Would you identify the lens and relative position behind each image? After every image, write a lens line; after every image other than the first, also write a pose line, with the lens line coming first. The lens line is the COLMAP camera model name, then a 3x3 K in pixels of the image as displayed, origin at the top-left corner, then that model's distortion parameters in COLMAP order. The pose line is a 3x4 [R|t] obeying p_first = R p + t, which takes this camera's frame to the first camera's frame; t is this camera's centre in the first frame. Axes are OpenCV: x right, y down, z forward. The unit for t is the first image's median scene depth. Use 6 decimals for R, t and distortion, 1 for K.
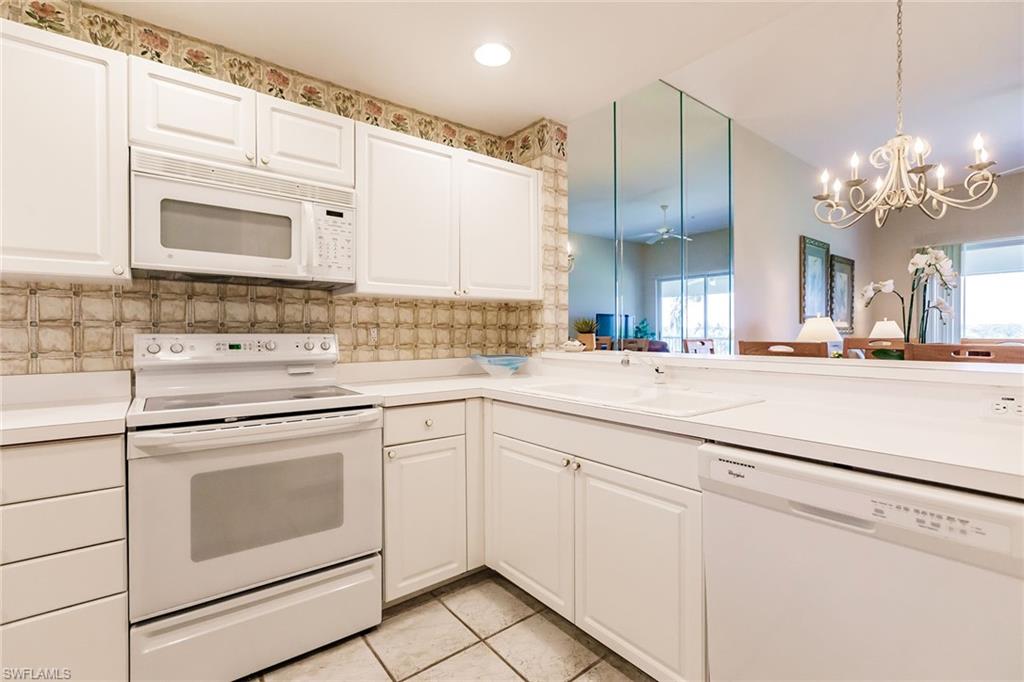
lens RADIAL K [[462.9, 0, 514.6], [0, 462.9, 339.1], [0, 0, 1]] dist [0.006630, -0.001441]
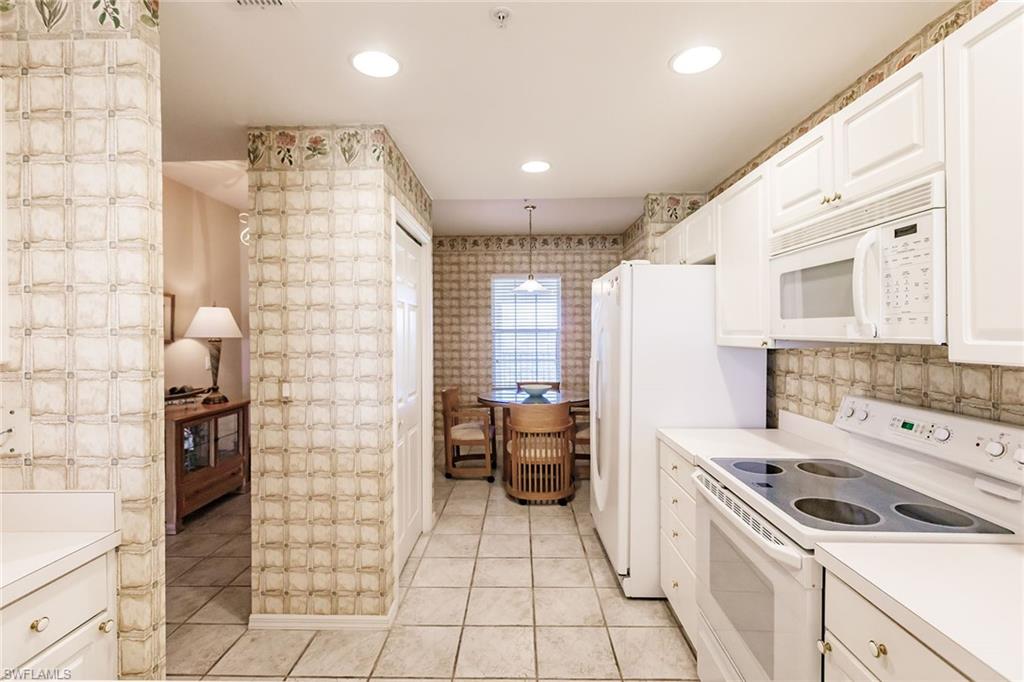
lens RADIAL K [[462.9, 0, 505.7], [0, 462.9, 336.6], [0, 0, 1]] dist [0.006630, -0.001441]
pose [[-0.637646, 0.012730, -0.770225, 0.370581], [0.000913, 0.999875, 0.015770, -0.131615], [0.770329, 0.009353, -0.637578, 0.903951]]
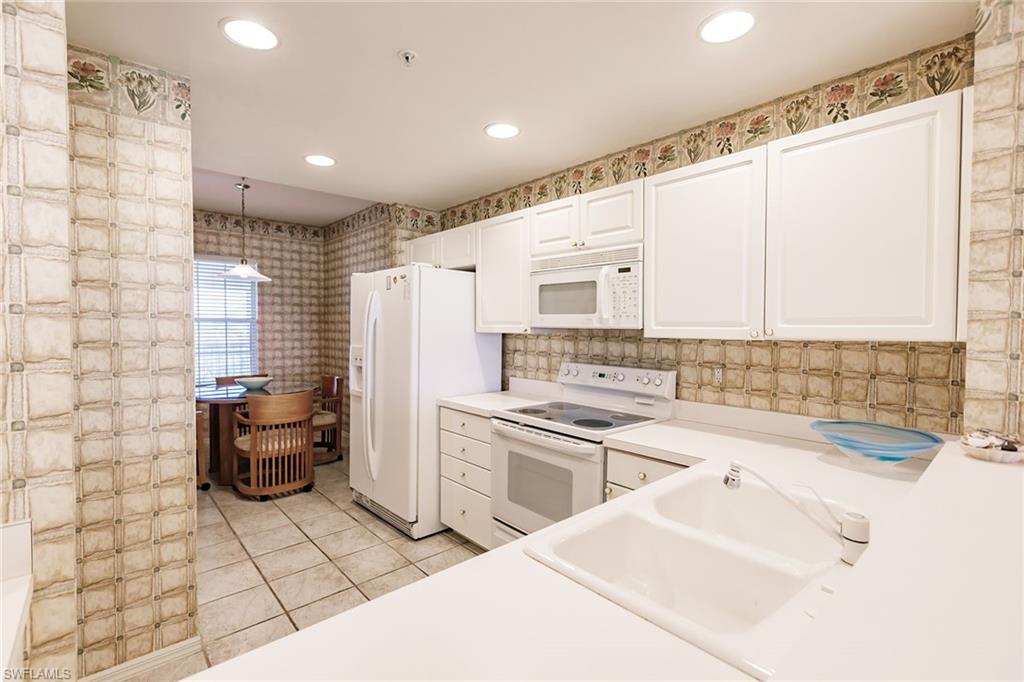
lens RADIAL K [[462.9, 0, 488.0], [0, 462.9, 334.0], [0, 0, 1]] dist [0.006630, -0.001441]
pose [[0.032945, 0.021854, -0.999218, 0.688460], [-0.014198, 0.999670, 0.021396, -0.120172], [0.999356, 0.013482, 0.033245, 0.573571]]
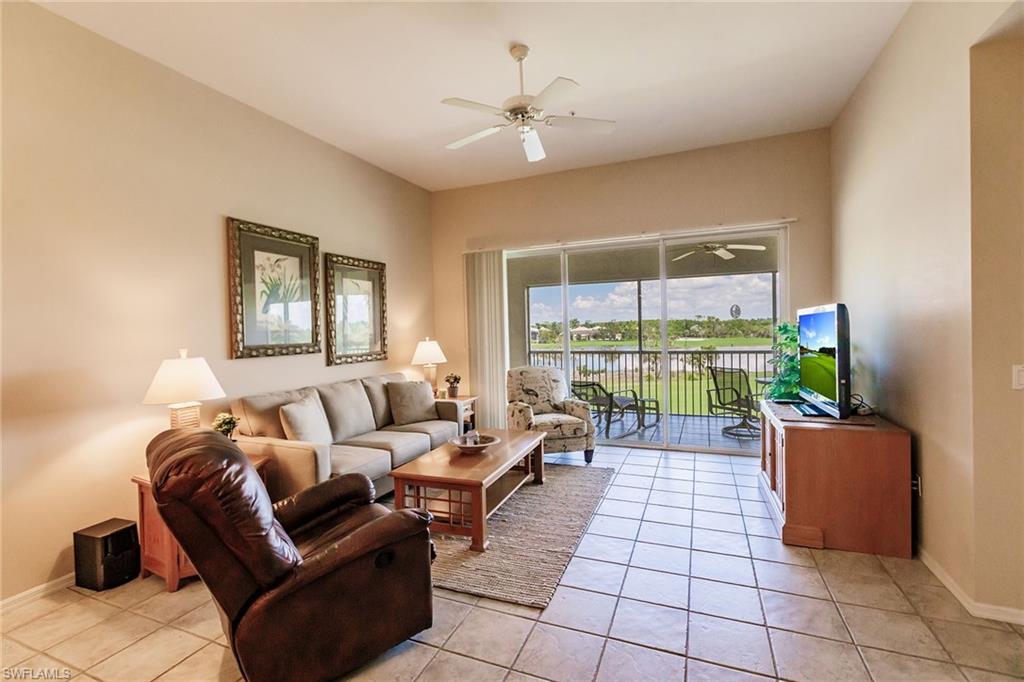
lens RADIAL K [[462.9, 0, 506.9], [0, 462.9, 336.9], [0, 0, 1]] dist [0.006630, -0.001441]
pose [[0.874437, -0.024066, 0.484541, 1.665436], [0.025012, 0.999677, 0.004513, -0.148027], [-0.484493, 0.008173, 0.874757, 0.741203]]
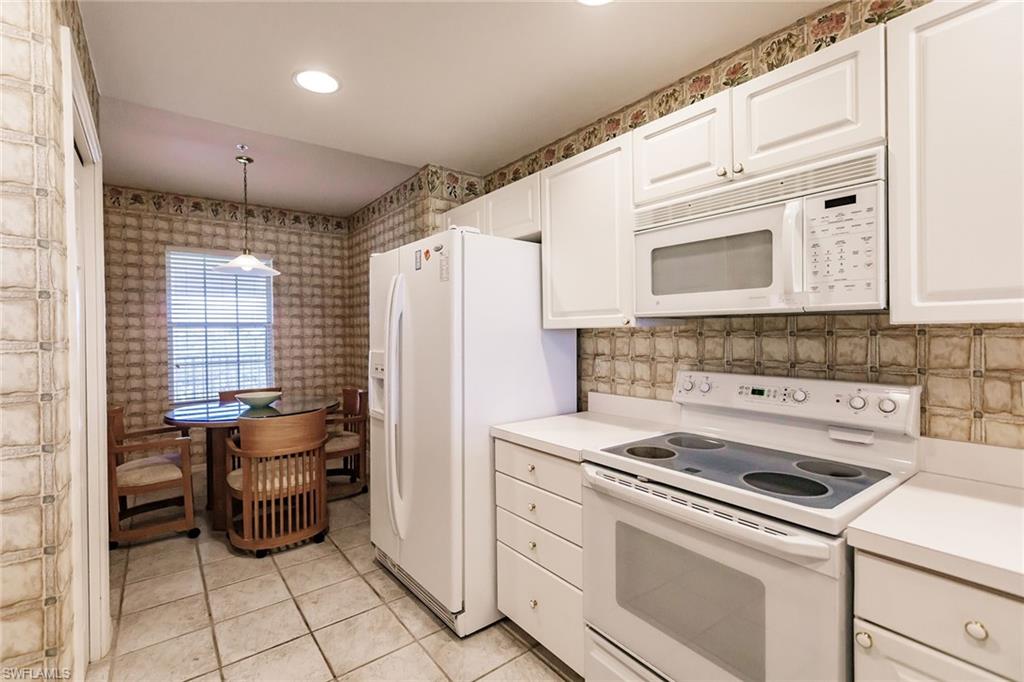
lens RADIAL K [[462.9, 0, 492.8], [0, 462.9, 334.0], [0, 0, 1]] dist [0.006630, -0.001441]
pose [[-0.033203, 0.007451, -0.999421, 0.233867], [0.002319, 0.999970, 0.007378, -0.089339], [0.999446, -0.002073, -0.033219, 0.506379]]
